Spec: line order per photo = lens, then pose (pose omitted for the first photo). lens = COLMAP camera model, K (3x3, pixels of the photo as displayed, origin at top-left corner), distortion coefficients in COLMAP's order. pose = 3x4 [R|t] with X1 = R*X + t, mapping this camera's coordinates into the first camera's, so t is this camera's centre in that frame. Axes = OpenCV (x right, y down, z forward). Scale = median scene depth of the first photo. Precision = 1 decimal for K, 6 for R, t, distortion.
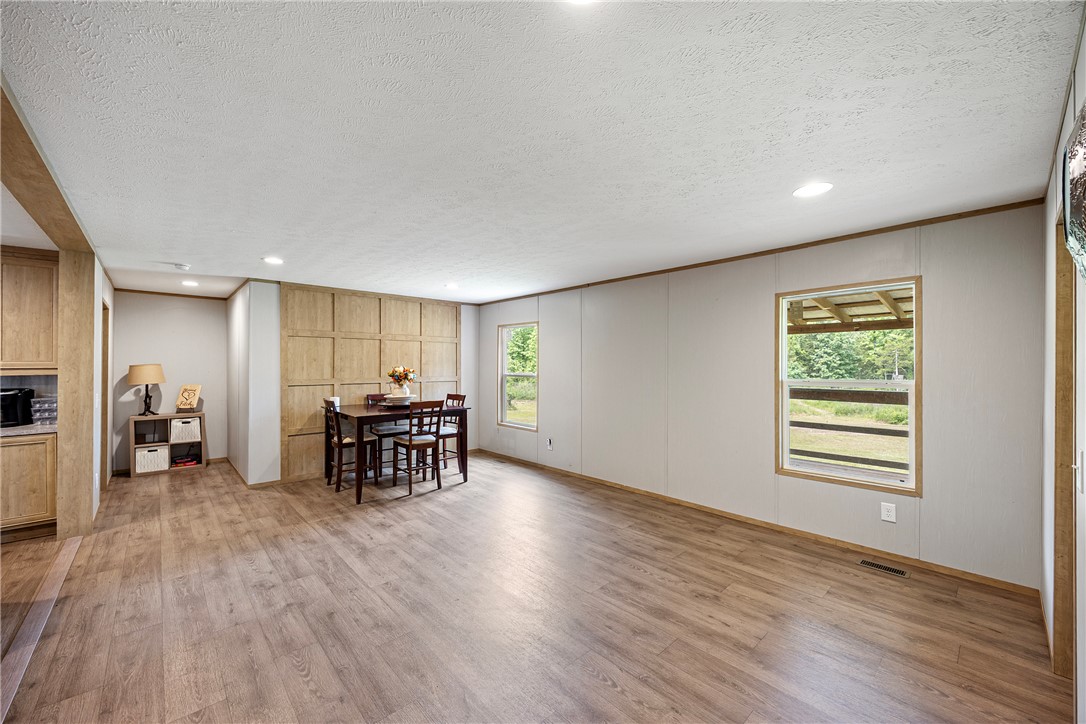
lens RADIAL K [[423.1, 0, 538.4], [0, 423.1, 366.2], [0, 0, 1]] dist [0.012982, -0.000302]
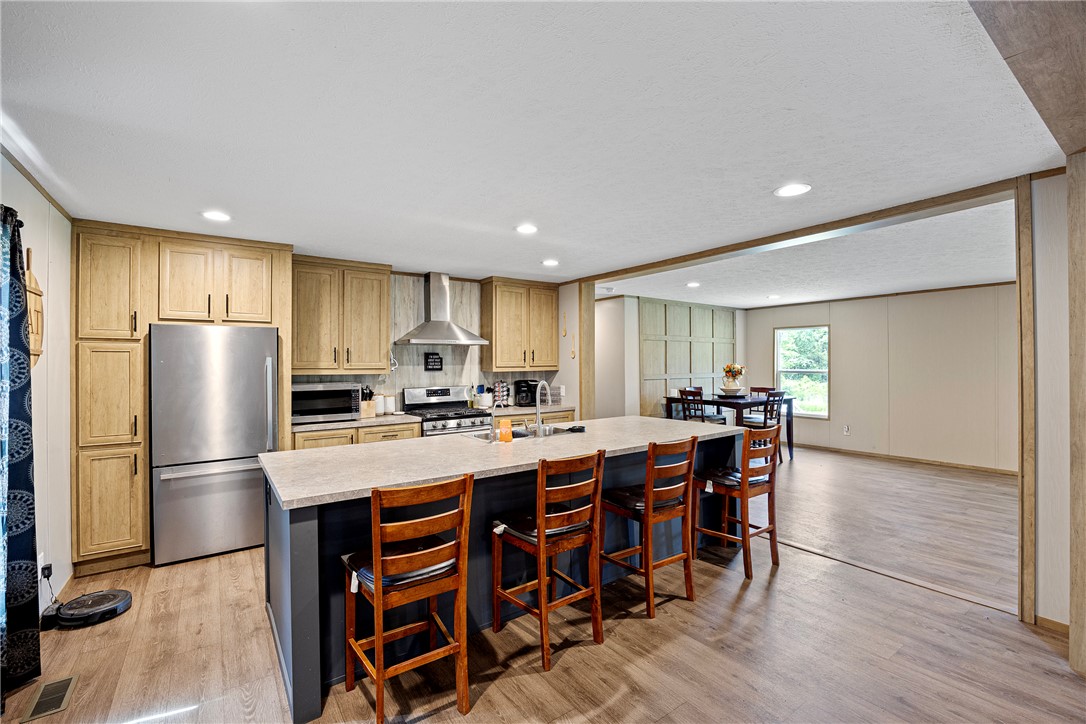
lens RADIAL K [[469.7, 0, 543.0], [0, 469.7, 362.0], [0, 0, 1]] dist [-0.024675, 0.000288]
pose [[0.993601, -0.002455, -0.112917, -0.808180], [0.002129, 0.999993, -0.003011, -0.002333], [0.112924, 0.002751, 0.993600, -0.446974]]
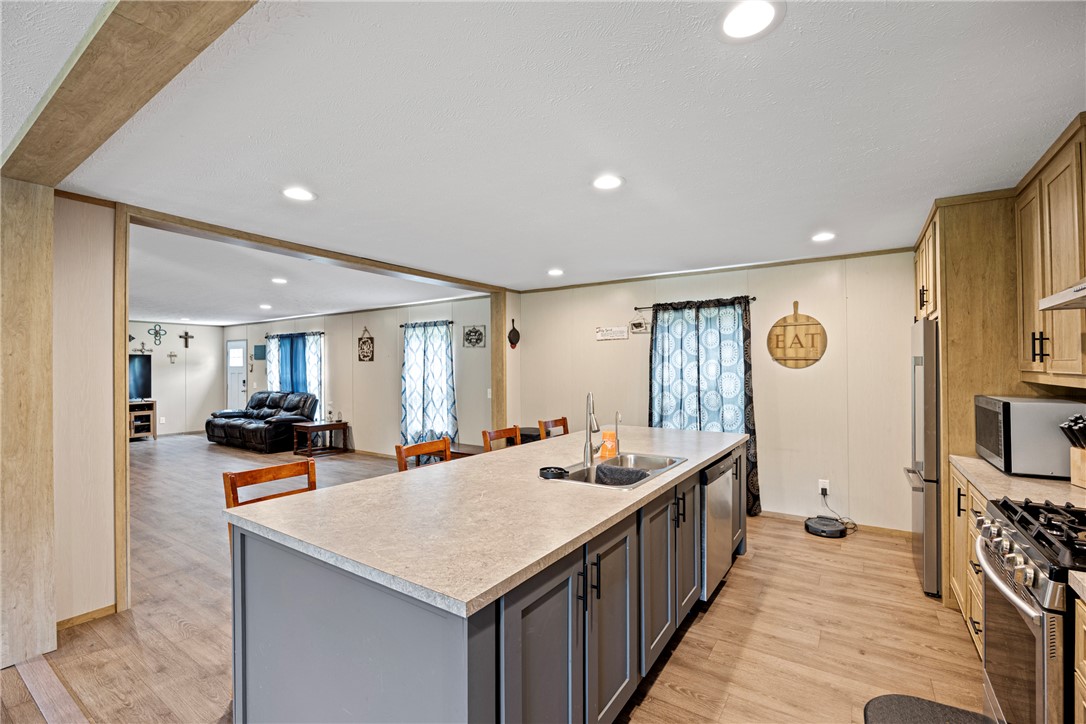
lens RADIAL K [[469.7, 0, 543.0], [0, 469.7, 362.0], [0, 0, 1]] dist [-0.024675, 0.000288]
pose [[-0.967533, 0.002635, -0.252731, -0.702570], [0.006735, 0.999859, -0.015362, 0.002003], [0.252655, -0.016565, -0.967415, 0.763761]]
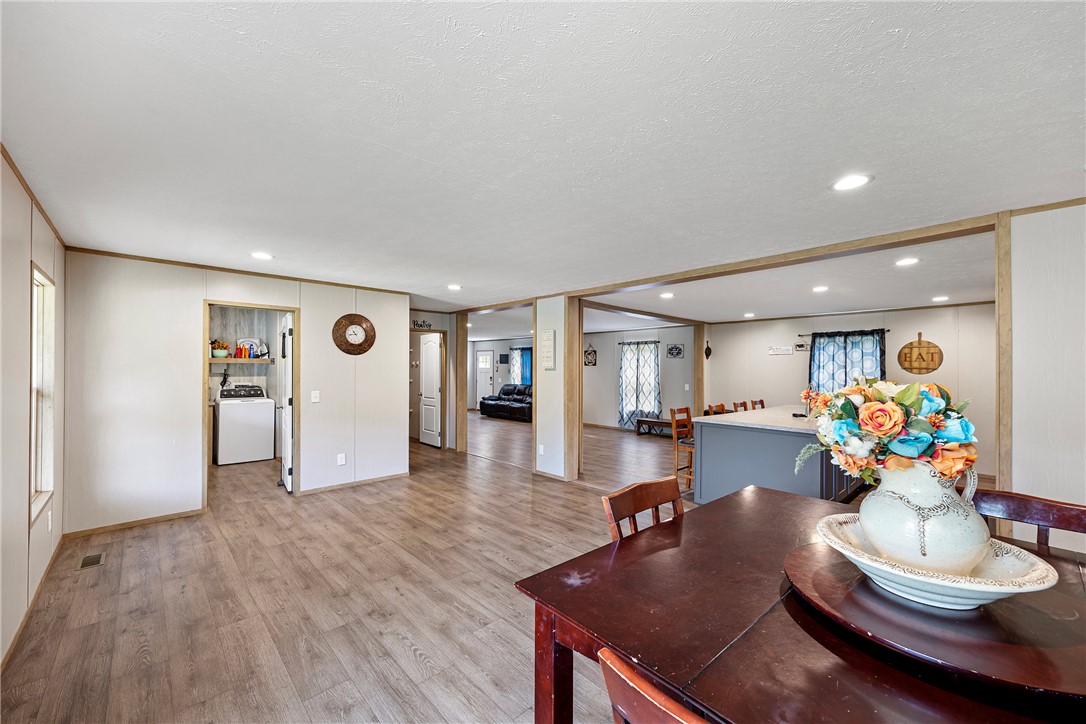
lens RADIAL K [[423.1, 0, 538.4], [0, 423.1, 366.2], [0, 0, 1]] dist [0.012982, -0.000302]
pose [[-0.999923, -0.004228, -0.011708, -0.186383], [-0.004109, 0.999940, -0.010162, -0.002931], [0.011750, -0.010113, -0.999880, 1.349646]]
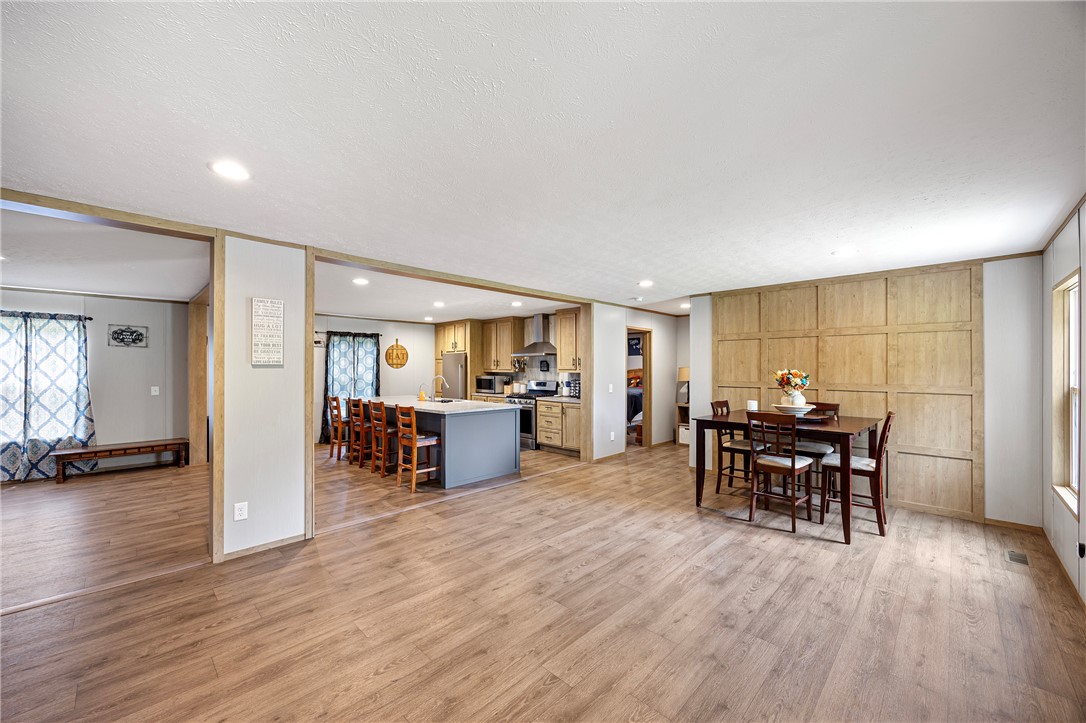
lens RADIAL K [[420.9, 0, 546.4], [0, 420.9, 365.9], [0, 0, 1]] dist [0.000390, -0.000311]
pose [[0.062975, -0.000251, -0.998015, 0.514662], [-0.000429, 1.000000, -0.000279, -0.006858], [0.998015, 0.000446, 0.062975, 0.545722]]
